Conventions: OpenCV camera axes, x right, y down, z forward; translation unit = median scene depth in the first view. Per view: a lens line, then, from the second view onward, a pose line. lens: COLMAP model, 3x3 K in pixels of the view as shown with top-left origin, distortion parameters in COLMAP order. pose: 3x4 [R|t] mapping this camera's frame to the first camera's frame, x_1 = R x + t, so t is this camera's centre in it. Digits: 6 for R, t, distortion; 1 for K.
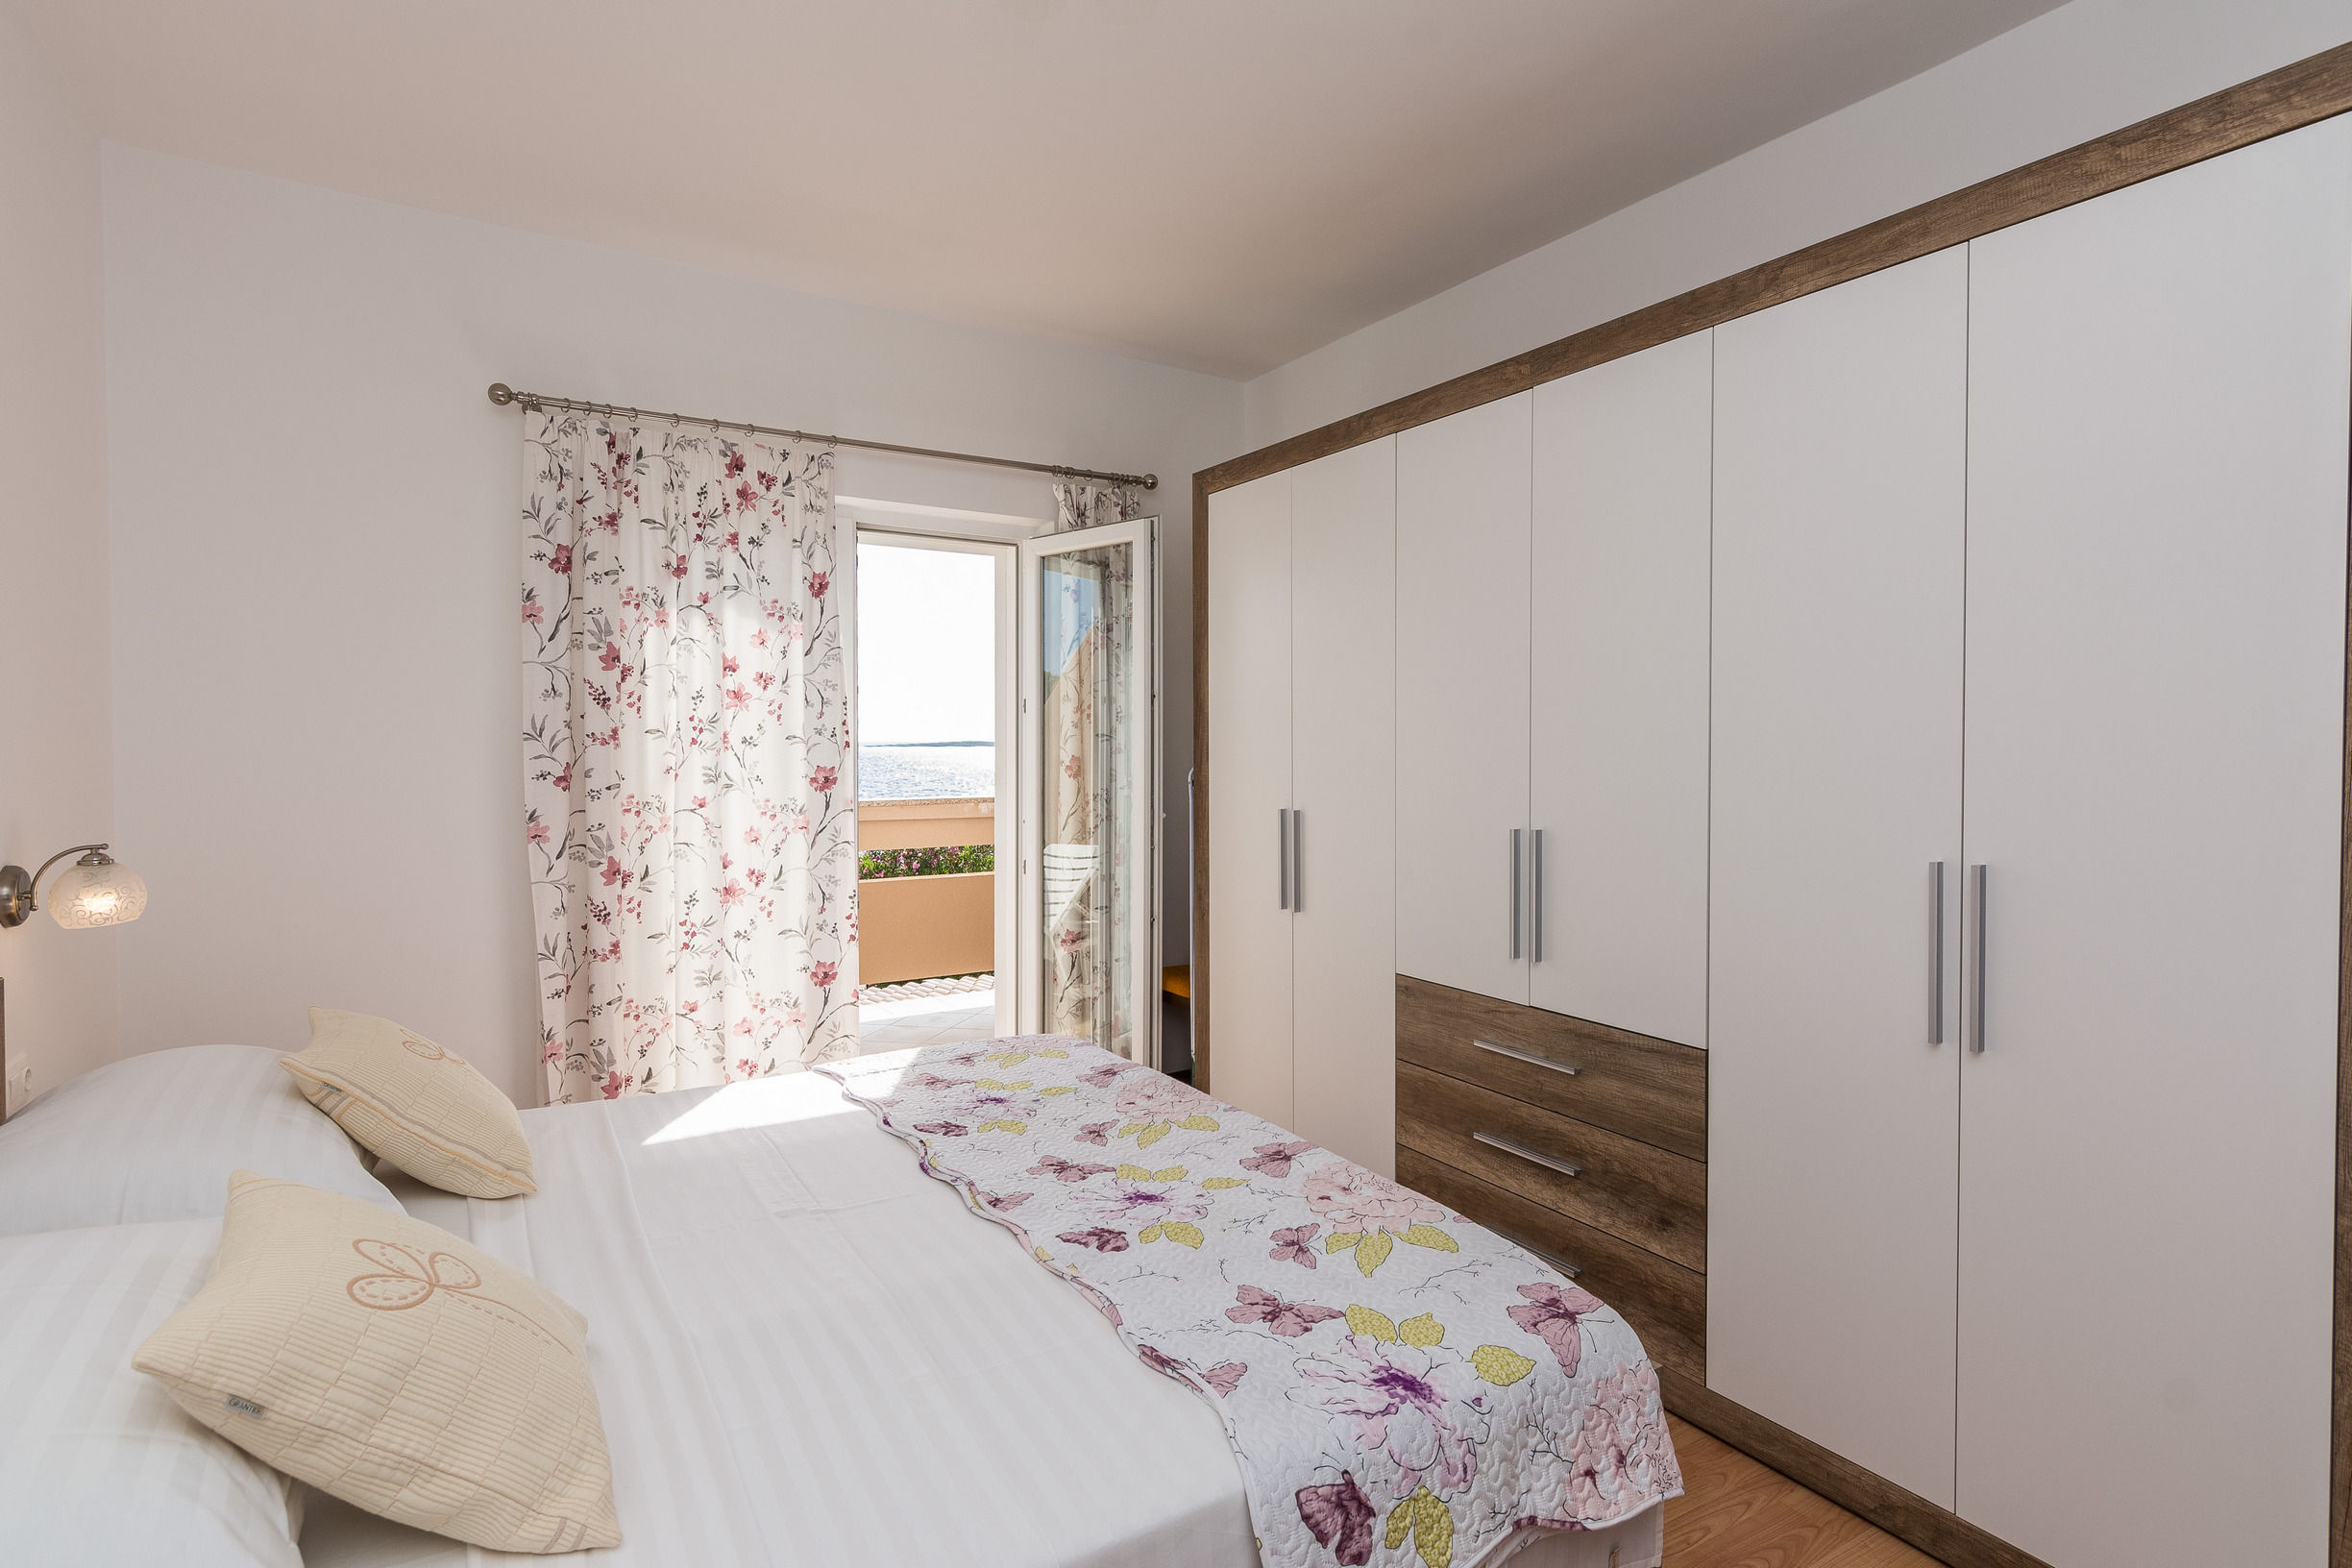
lens RADIAL K [[1171.7, 0, 1171.8], [0, 1171.7, 796.1], [0, 0, 1]] dist [0.001069, 0.000125]
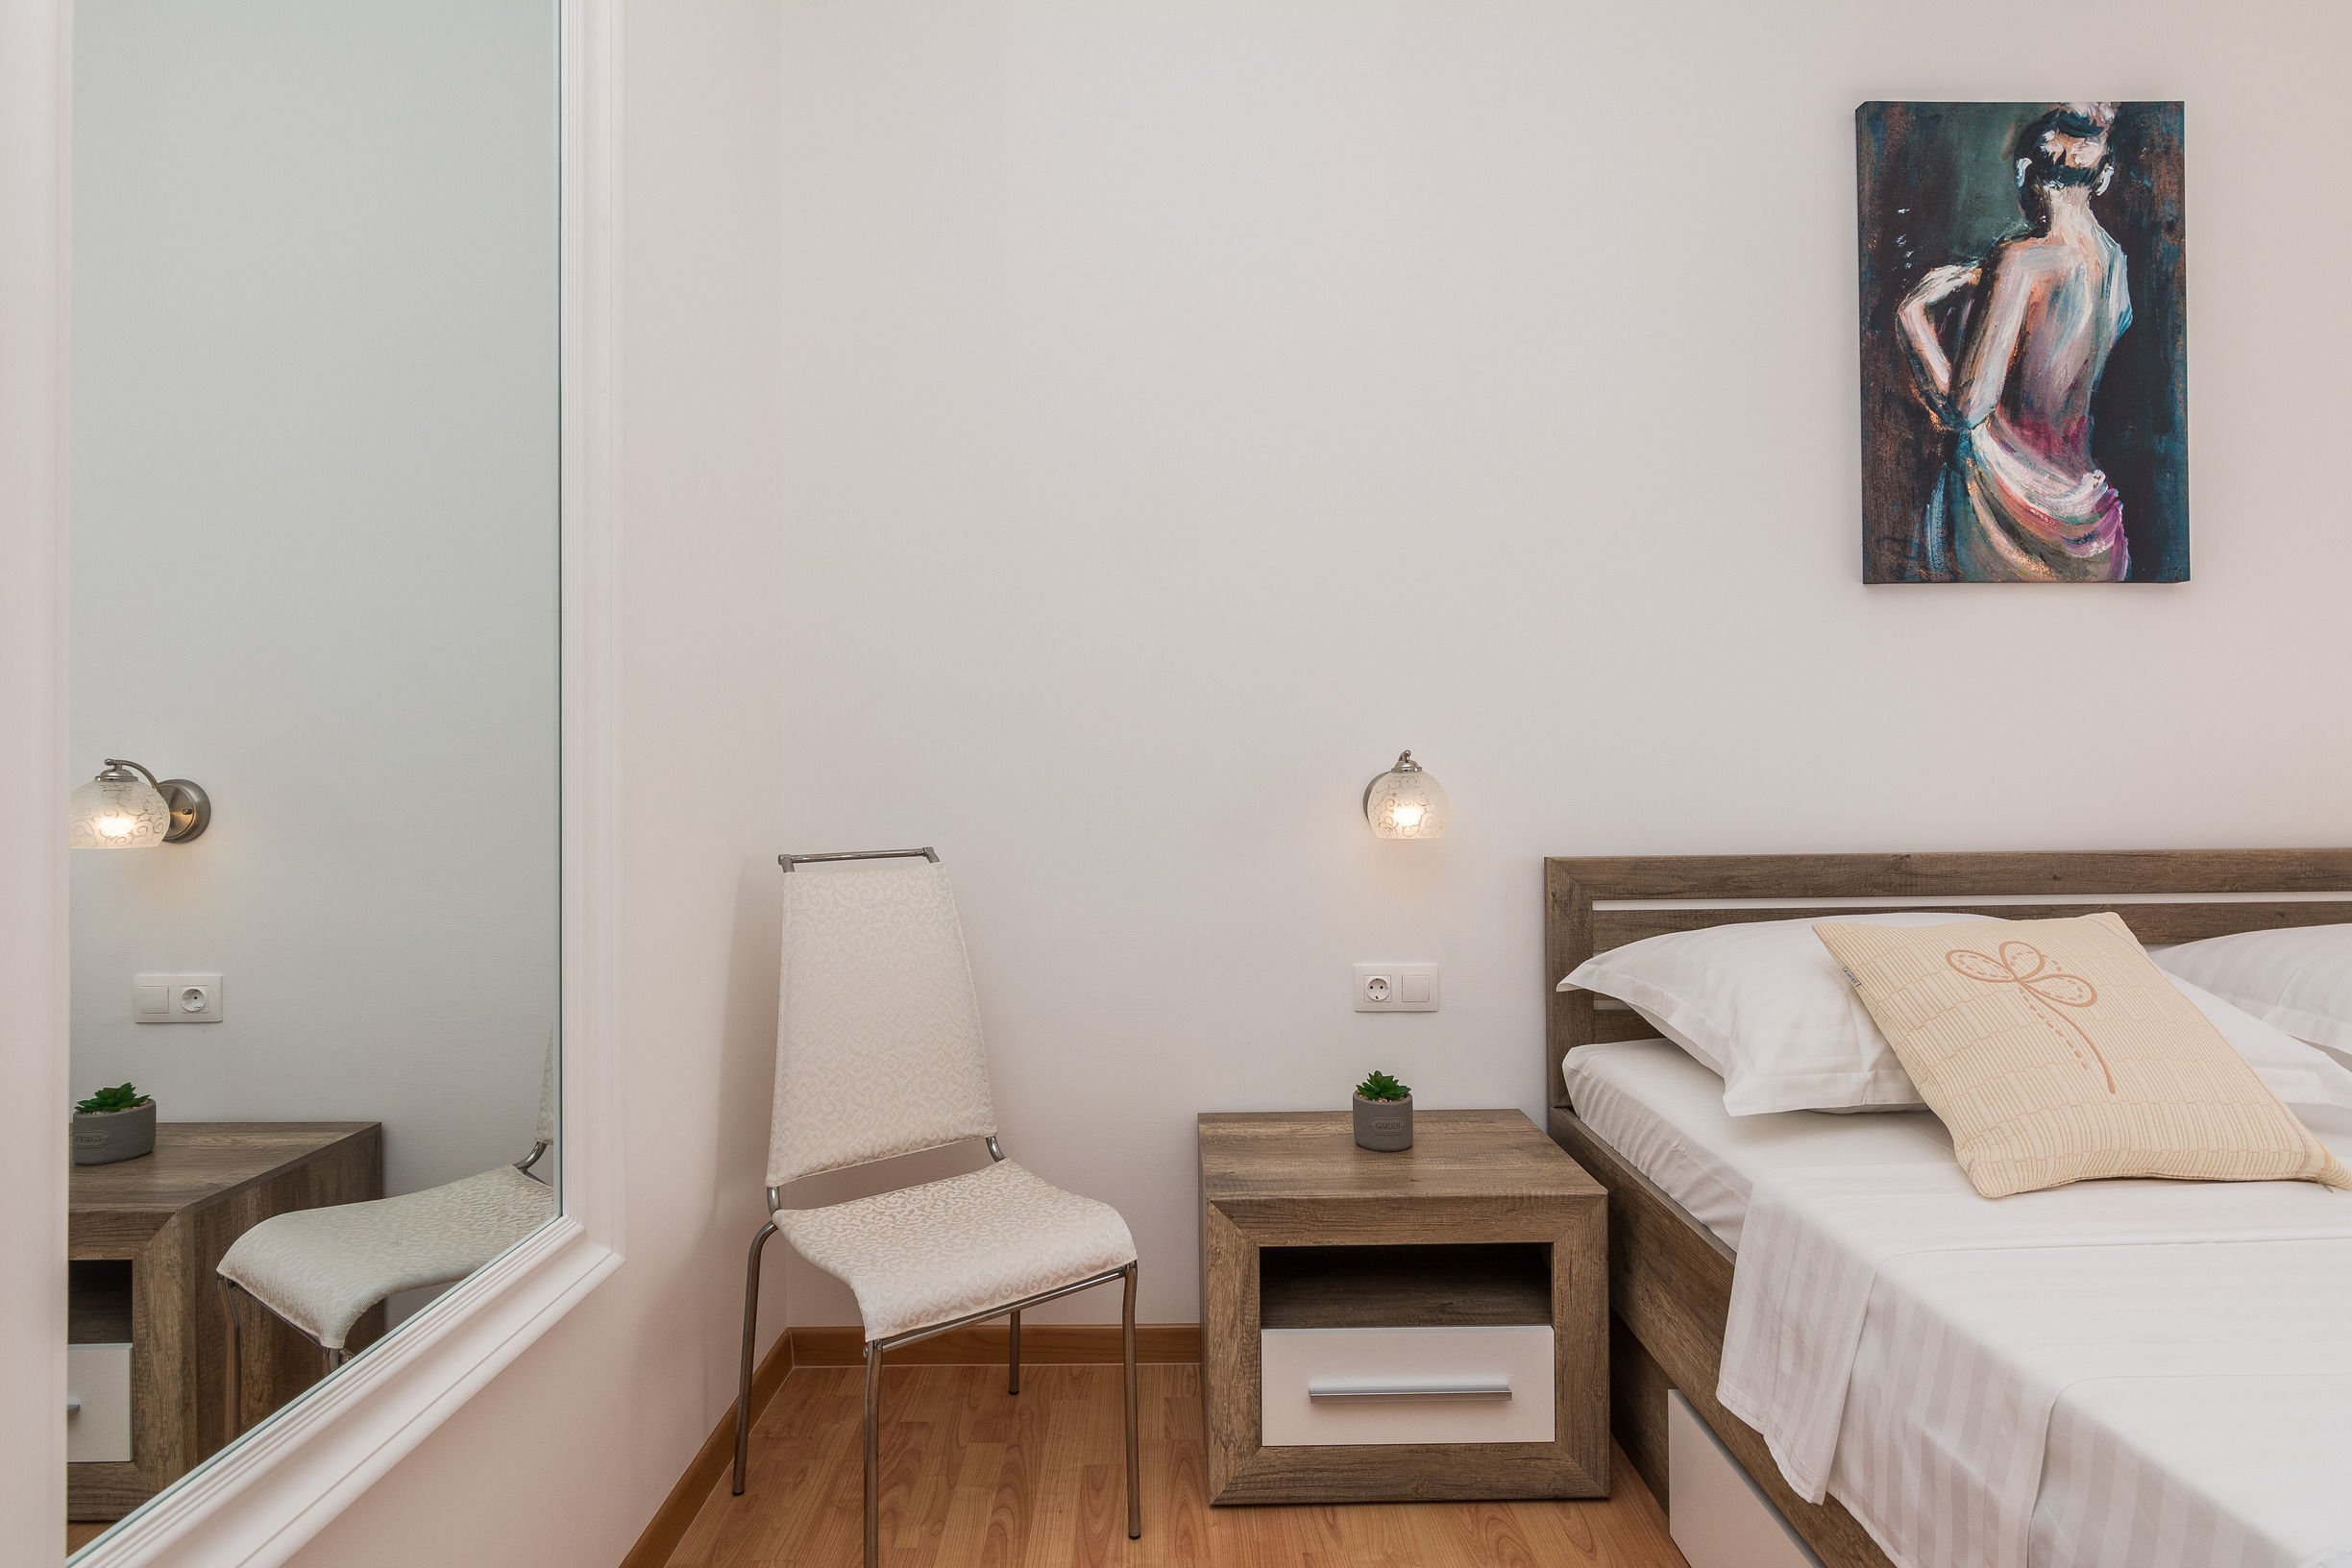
lens RADIAL K [[1134.7, 0, 1172.5], [0, 1134.7, 771.7], [0, 0, 1]] dist [-0.001307, 0.001295]
pose [[-0.499842, 0.004195, -0.866107, 0.318419], [-0.026972, 0.999428, 0.020407, 0.061109], [0.865697, 0.033561, -0.499443, 0.270975]]
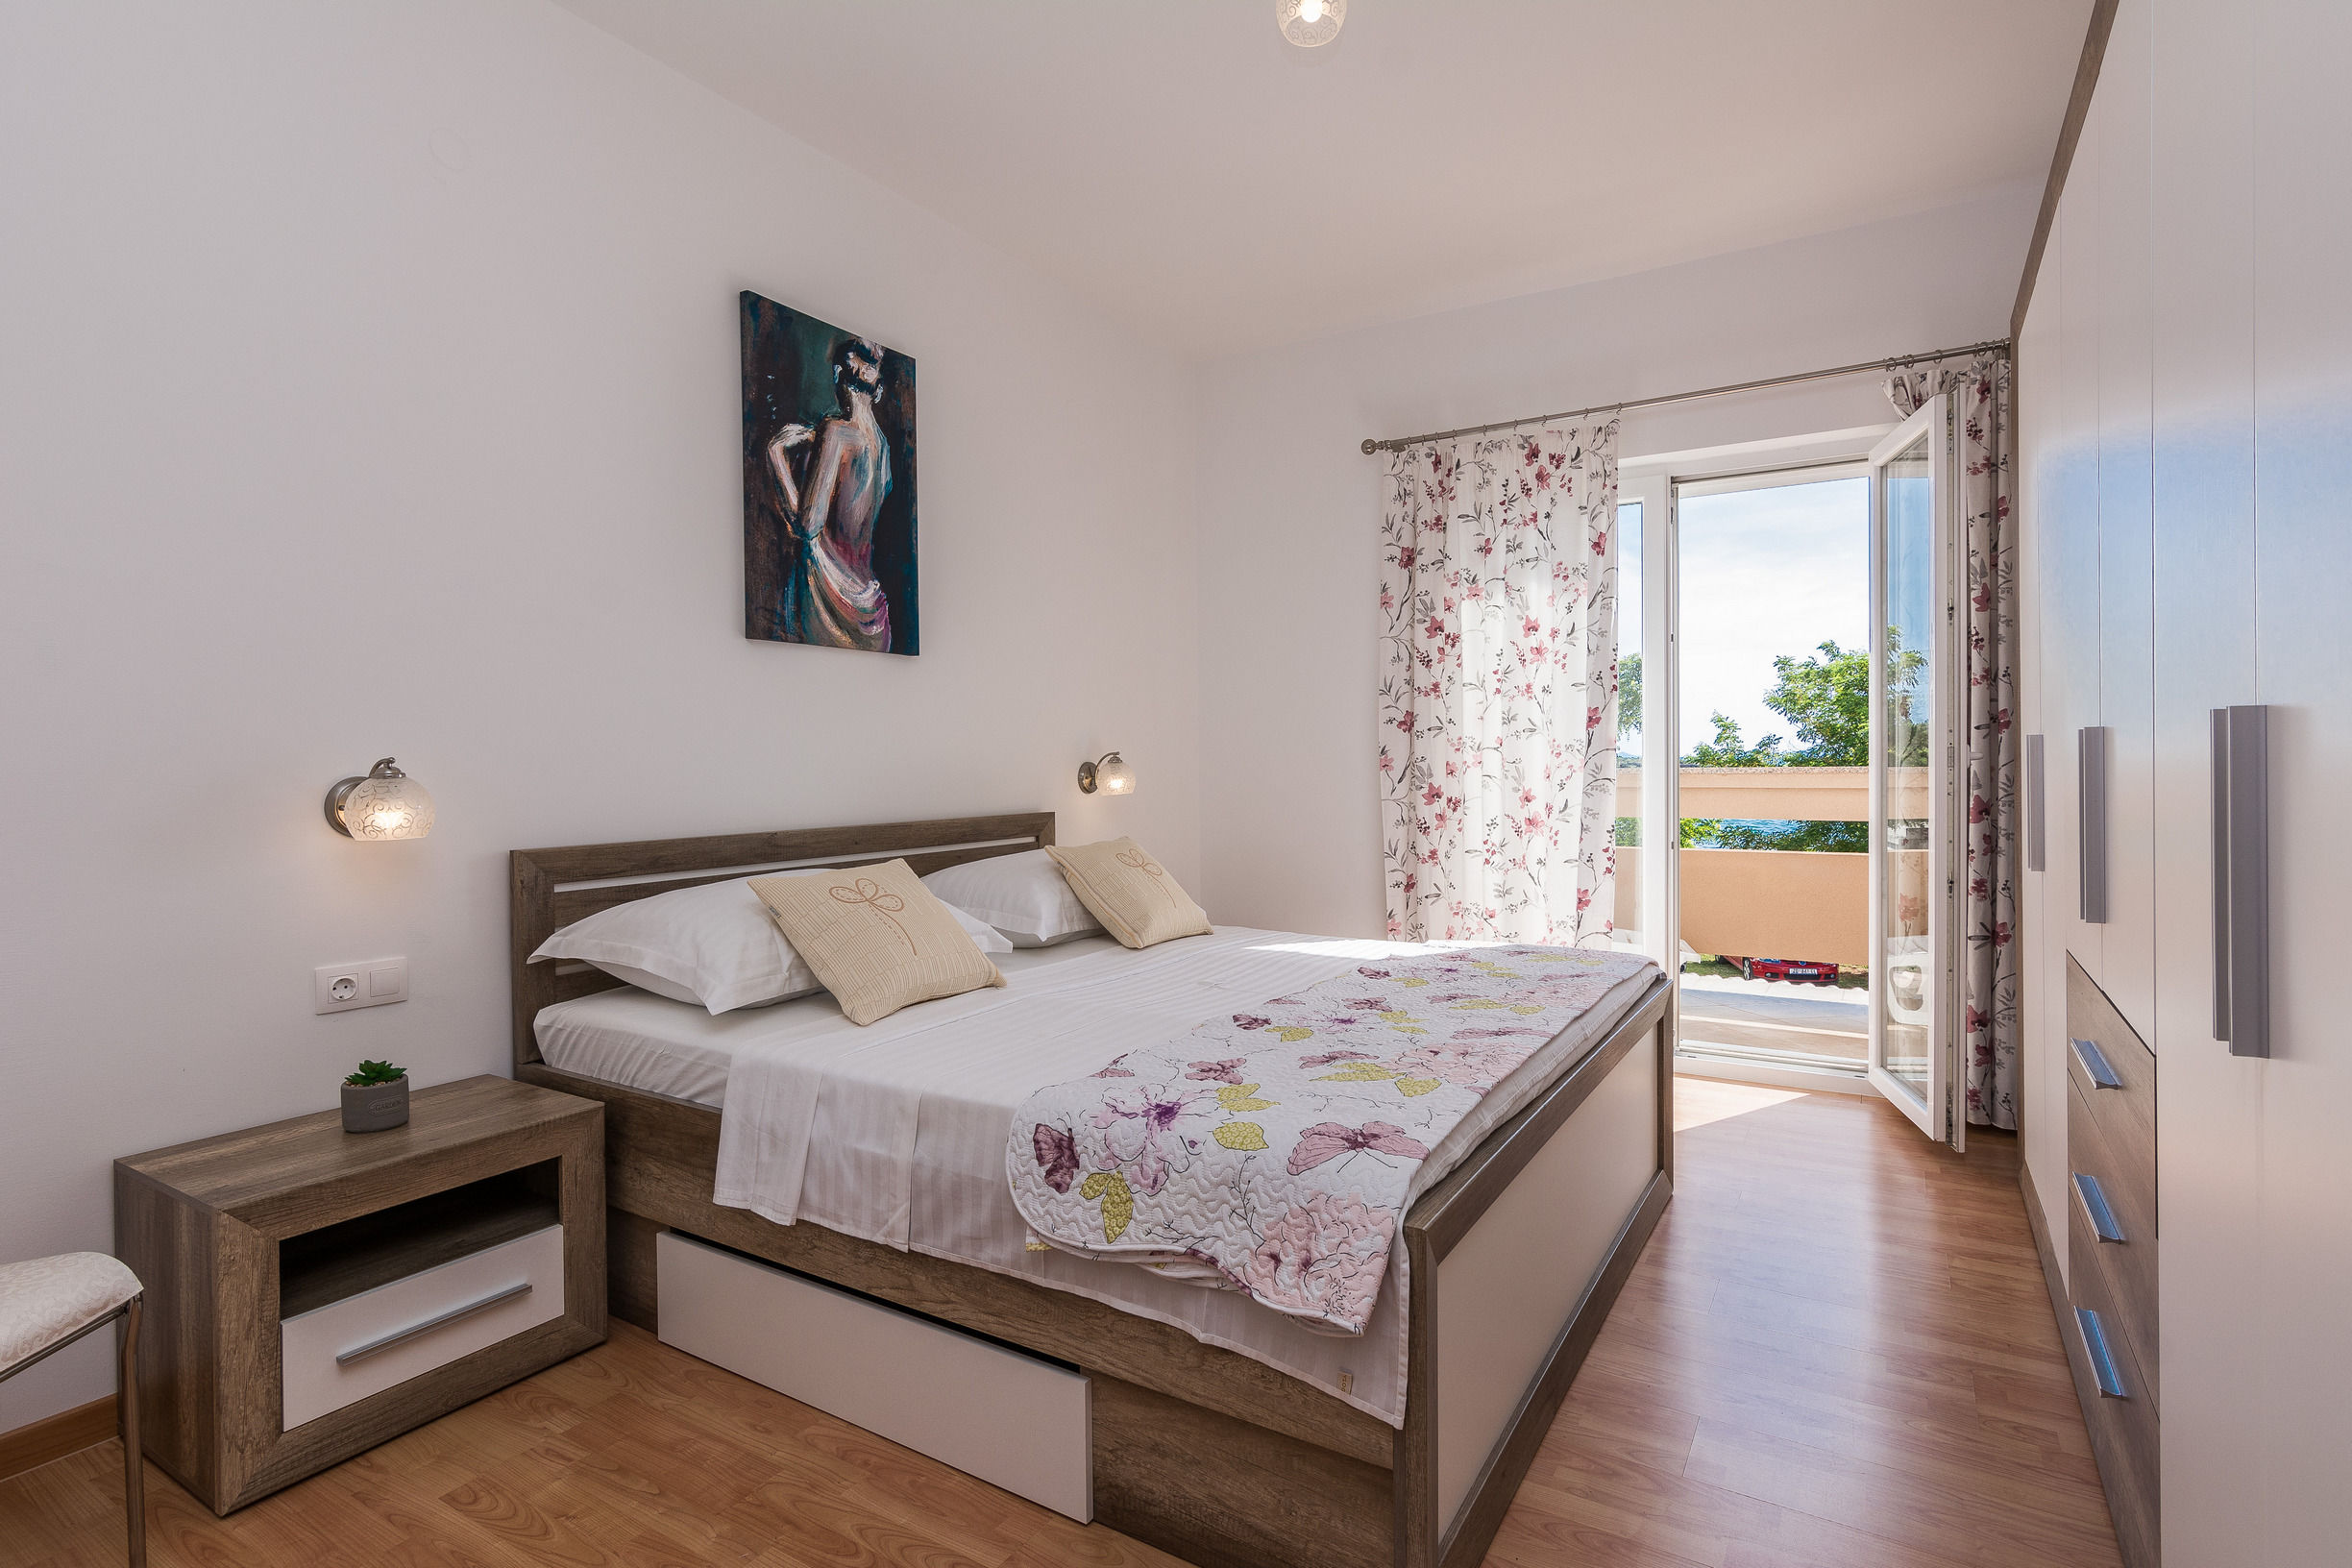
lens RADIAL K [[1144.3, 0, 1176.0], [0, 1144.3, 784.0], [0, 0, 1]] dist [0.017491, 0.000332]
pose [[0.457816, 0.016413, -0.888895, 0.518796], [-0.030419, 0.999533, 0.002789, 0.058543], [0.888526, 0.025762, 0.458102, 0.175916]]
